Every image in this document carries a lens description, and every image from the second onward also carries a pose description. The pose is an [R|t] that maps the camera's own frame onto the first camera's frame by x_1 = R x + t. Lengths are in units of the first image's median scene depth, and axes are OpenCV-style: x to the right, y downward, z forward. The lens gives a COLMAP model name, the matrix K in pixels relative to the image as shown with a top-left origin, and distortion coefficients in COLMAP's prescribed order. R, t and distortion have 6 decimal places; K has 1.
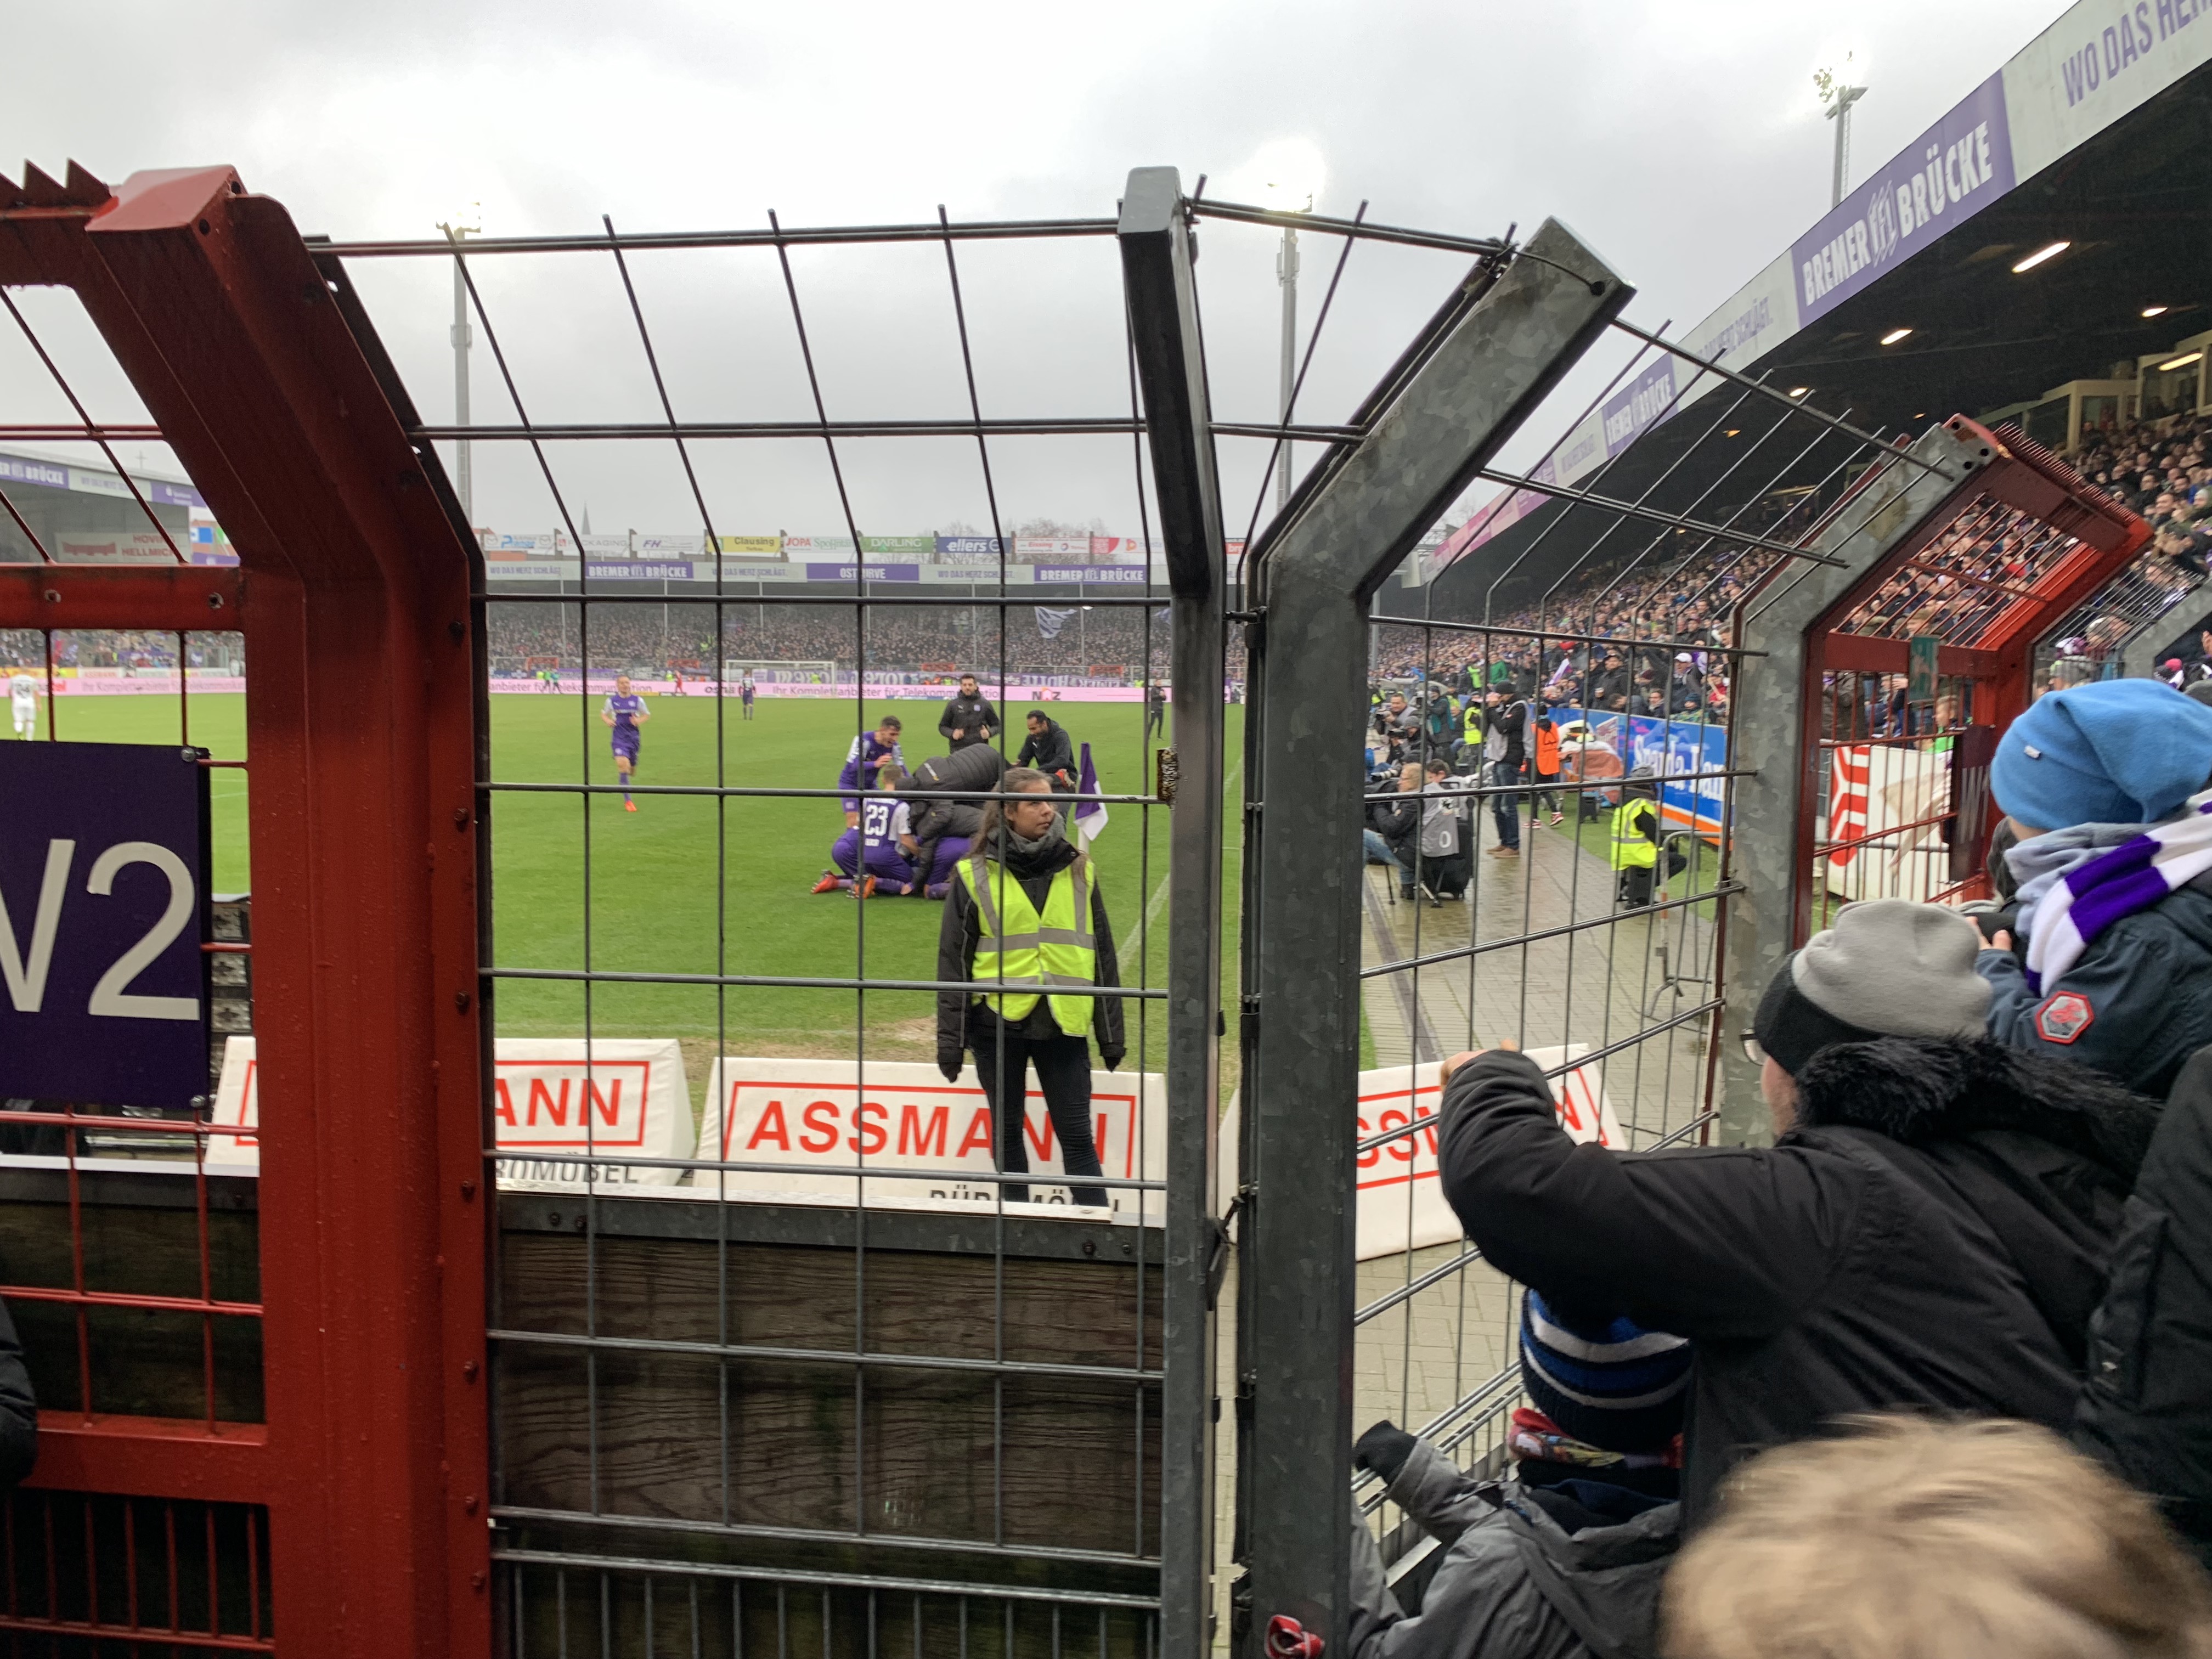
lens RADIAL K [[1677.6, 0, 1103.2], [0, 1677.6, 842.0], [0, 0, 1]] dist [0.033199, -0.037638]
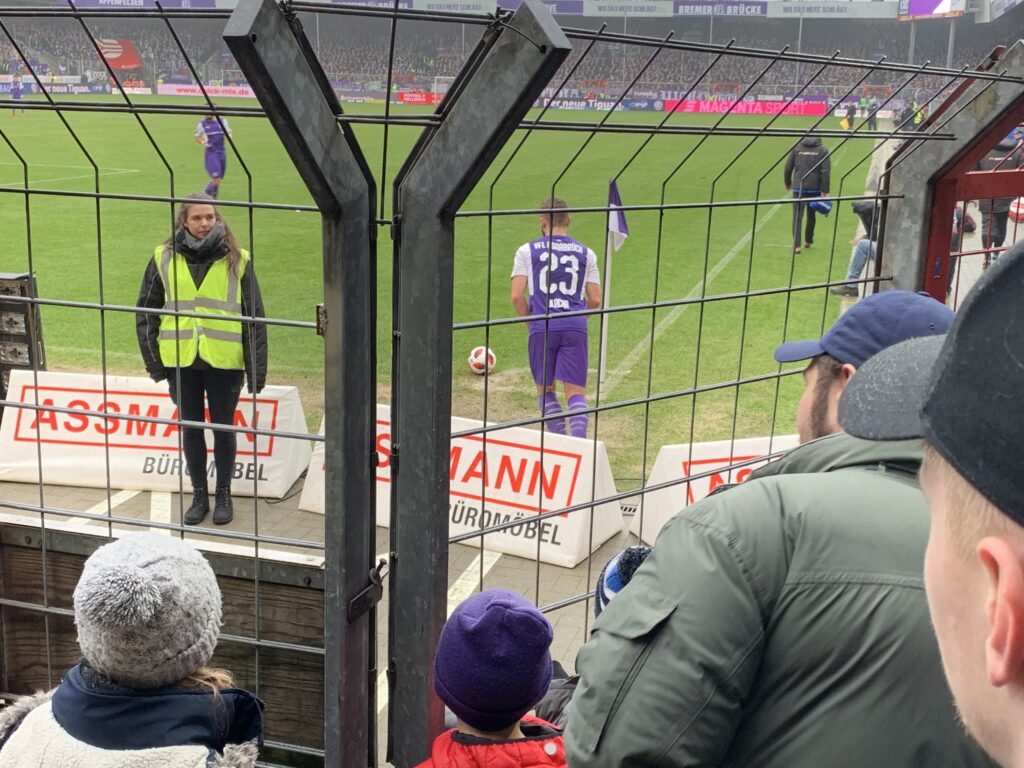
lens RADIAL K [[1277.2, 0, 505.0], [0, 1277.2, 378.4], [0, 0, 1]] dist [0.036112, 0.000000]
pose [[0.985765, 0.052184, -0.159826, 0.115753], [-0.032053, 0.991508, 0.126035, -0.040448], [0.165046, -0.119118, 0.979066, -0.067914]]
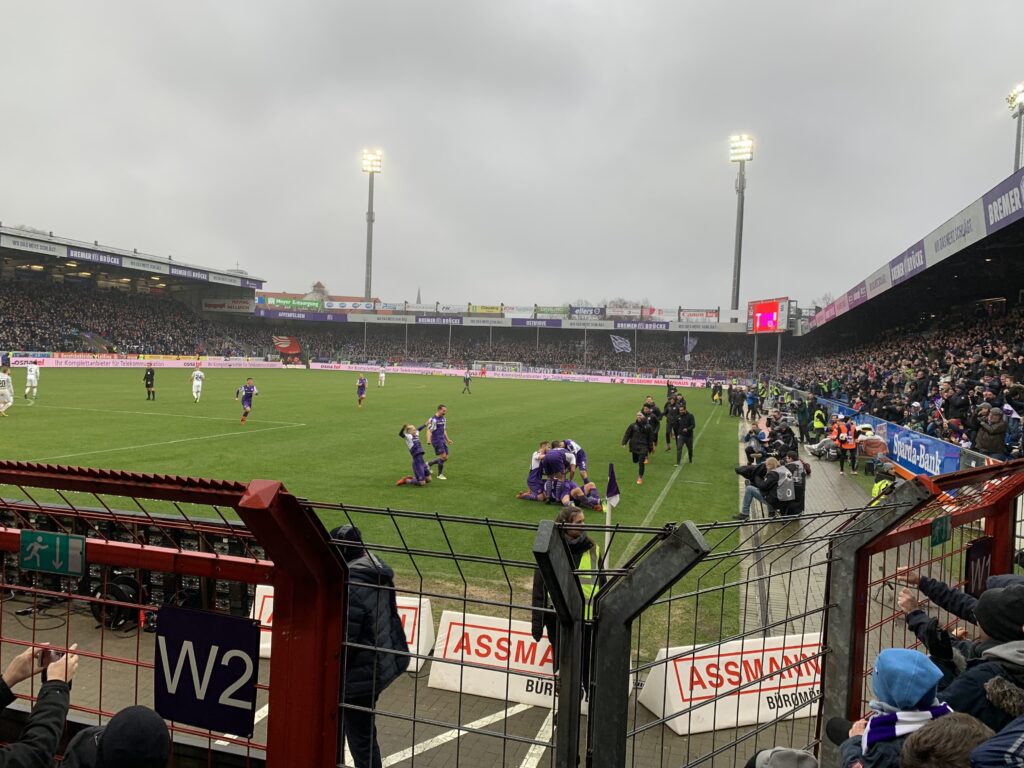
lens RADIAL K [[776.6, 0, 519.1], [0, 776.6, 393.8], [0, 0, 1]] dist [0.033199, -0.037638]
pose [[0.986373, 0.037850, -0.160109, 0.046510], [-0.048353, 0.996890, -0.062221, -0.124236], [0.157256, 0.069115, 0.985136, -0.112480]]
